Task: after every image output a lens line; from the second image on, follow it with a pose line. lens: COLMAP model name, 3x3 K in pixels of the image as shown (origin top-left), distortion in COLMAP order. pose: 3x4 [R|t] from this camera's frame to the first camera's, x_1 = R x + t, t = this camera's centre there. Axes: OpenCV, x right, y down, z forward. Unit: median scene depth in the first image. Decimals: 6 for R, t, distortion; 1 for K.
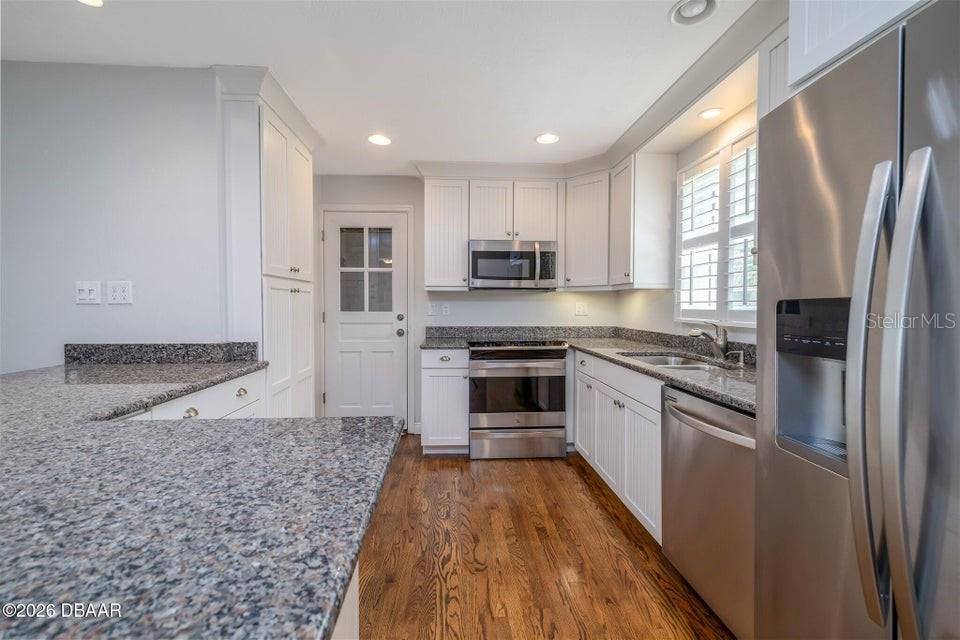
lens RADIAL K [[405.0, 0, 470.4], [0, 405.0, 315.0], [0, 0, 1]] dist [0.013015, 0.000133]
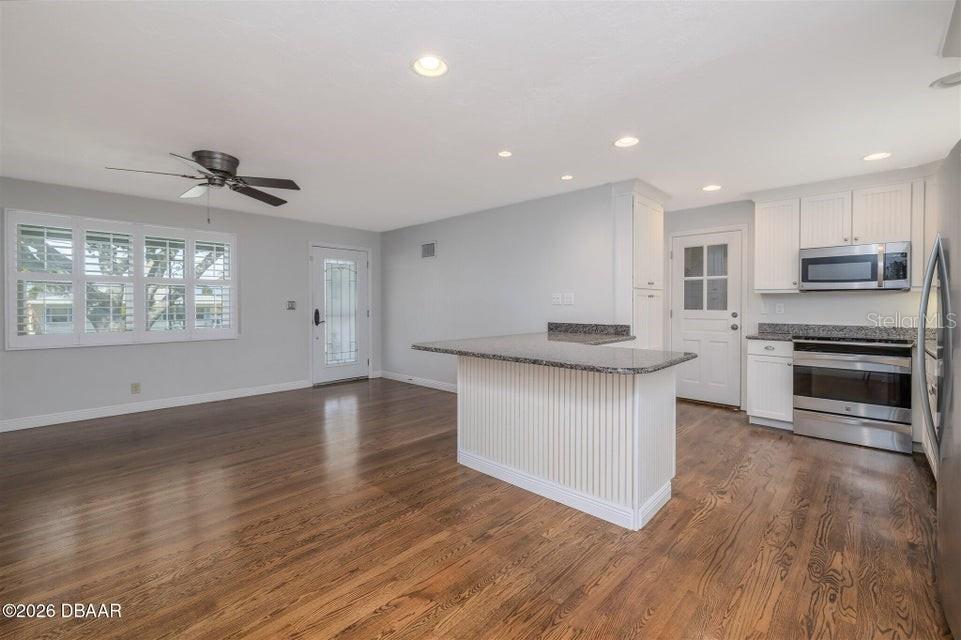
lens RADIAL K [[411.6, 0, 480.8], [0, 411.6, 307.4], [0, 0, 1]] dist [-0.001016, -0.000234]
pose [[0.695524, 0.005331, -0.718483, 0.224984], [-0.018340, 0.999778, -0.010336, 0.012213], [0.718269, 0.020366, 0.695467, -0.513236]]
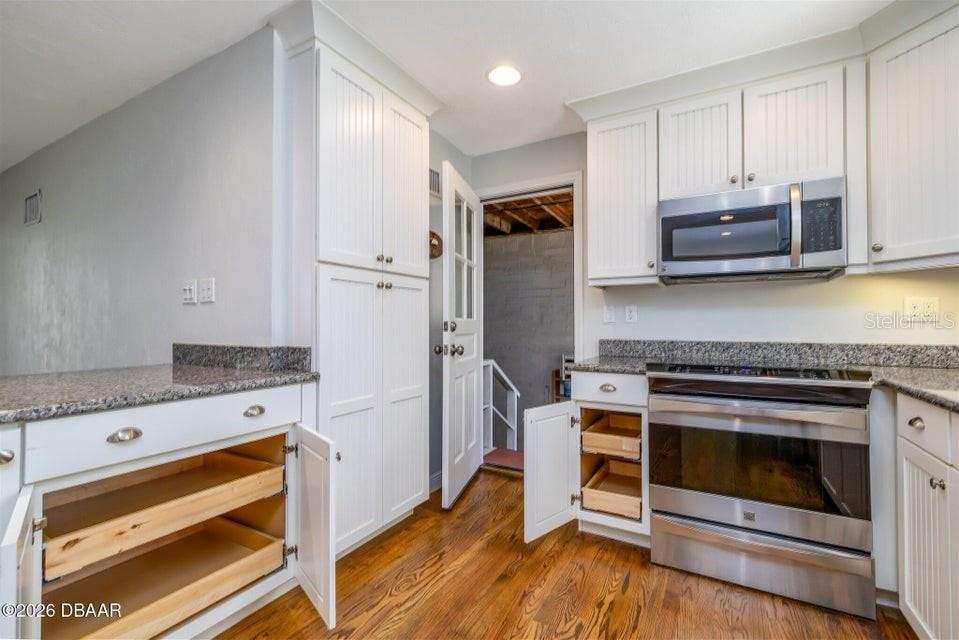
lens RADIAL K [[418.2, 0, 467.7], [0, 418.2, 317.7], [0, 0, 1]] dist [0.003001, 0.000286]
pose [[0.833249, -0.011652, -0.552775, 0.115754], [-0.009893, 0.999304, -0.035977, 0.022975], [0.552810, 0.035447, 0.832553, 0.323251]]
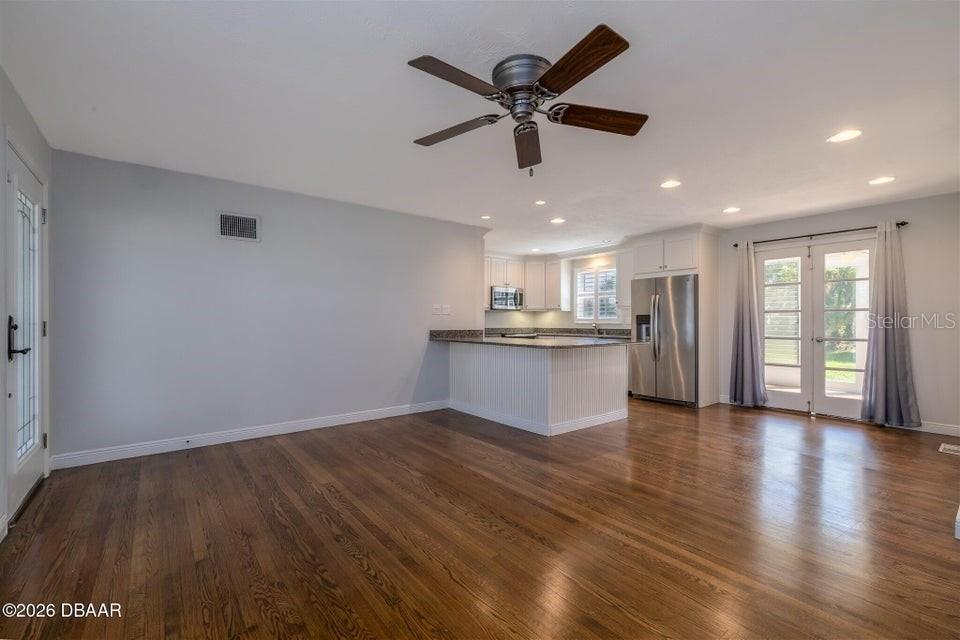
lens RADIAL K [[413.0, 0, 481.2], [0, 413.0, 324.6], [0, 0, 1]] dist [-0.001014, 0.000061]
pose [[0.812056, -0.002405, 0.583575, -1.397649], [0.012787, 0.999825, -0.013674, 0.047426], [-0.583440, 0.018566, 0.811944, -0.763656]]
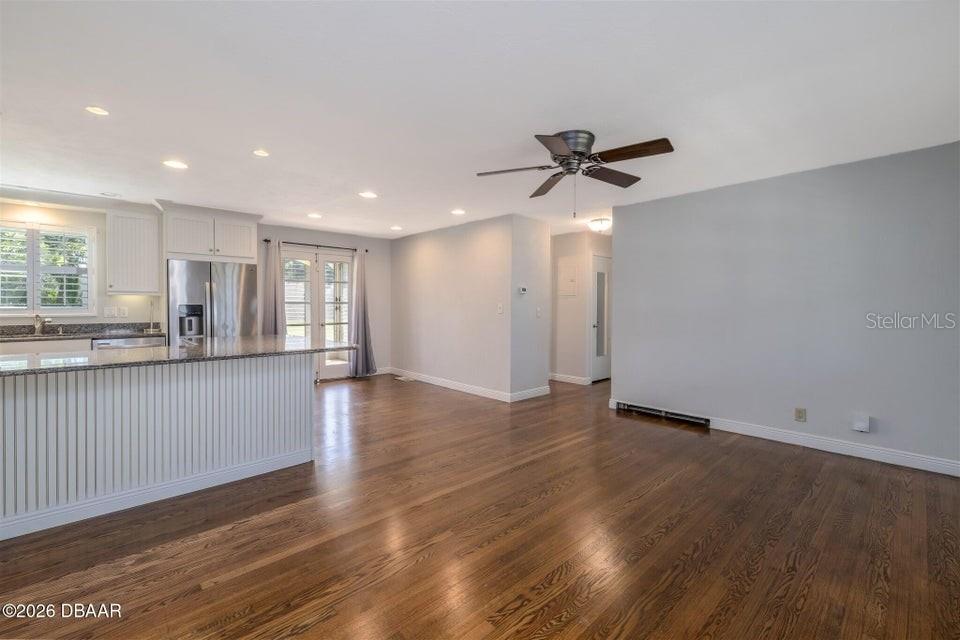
lens RADIAL K [[404.2, 0, 471.2], [0, 404.2, 307.5], [0, 0, 1]] dist [0.002446, 0.000134]
pose [[-0.635088, -0.003687, 0.772431, -1.506805], [0.017427, 0.999666, 0.019100, -0.012628], [-0.772243, 0.025591, -0.634811, 0.449026]]
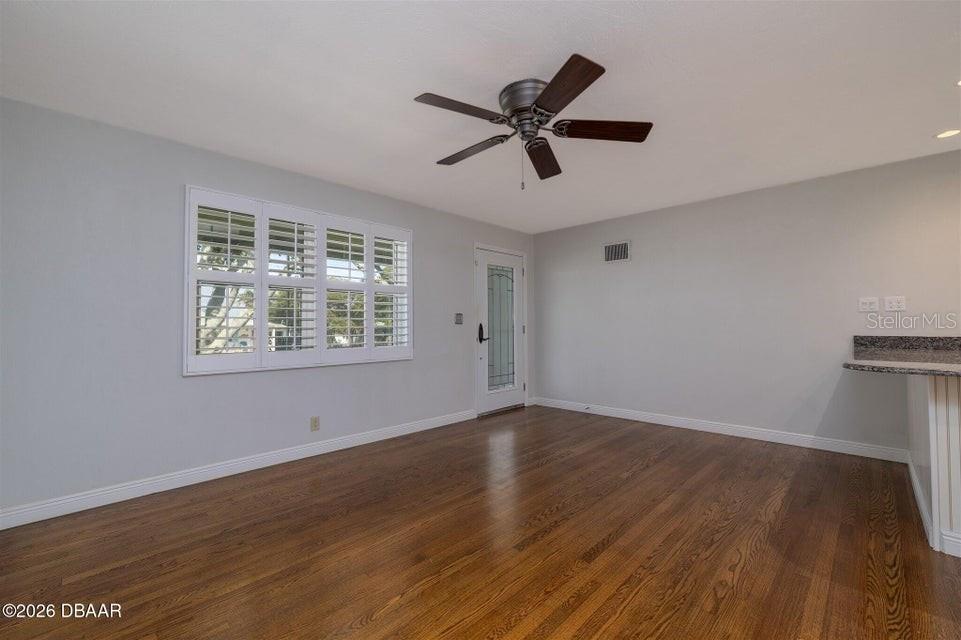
lens RADIAL K [[407.3, 0, 475.9], [0, 407.3, 313.0], [0, 0, 1]] dist [0.001313, 0.000456]
pose [[0.681190, -0.027417, -0.731593, -0.521077], [-0.012947, 0.998691, -0.049482, 0.051437], [0.731992, 0.043178, 0.679943, -0.808988]]
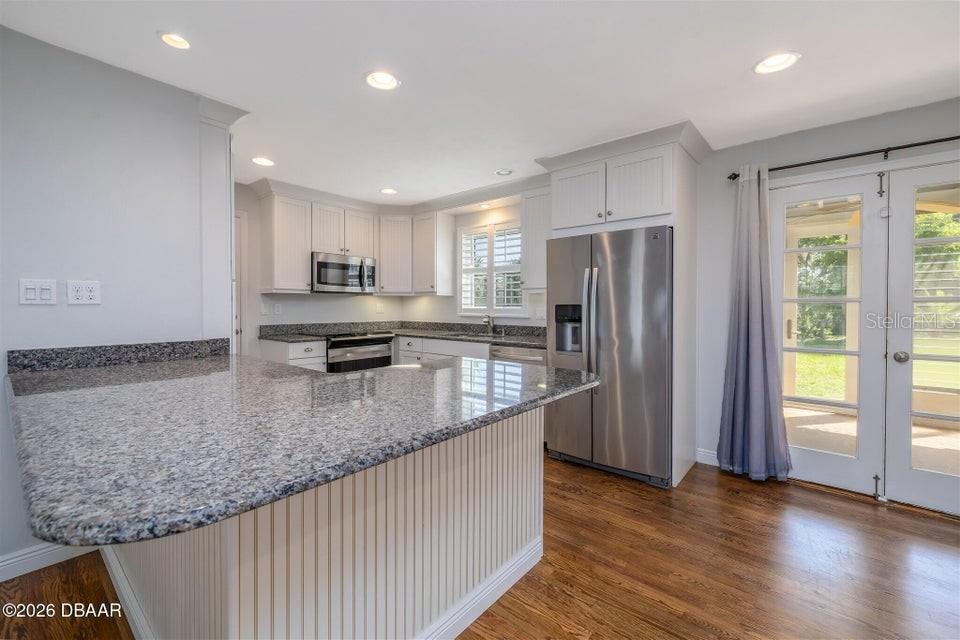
lens RADIAL K [[406.8, 0, 475.4], [0, 406.8, 313.0], [0, 0, 1]] dist [0.001313, 0.000456]
pose [[0.685329, -0.011980, 0.728135, -0.596659], [0.014938, 0.999886, 0.002391, 0.002573], [-0.728080, 0.009239, 0.685429, -0.195865]]
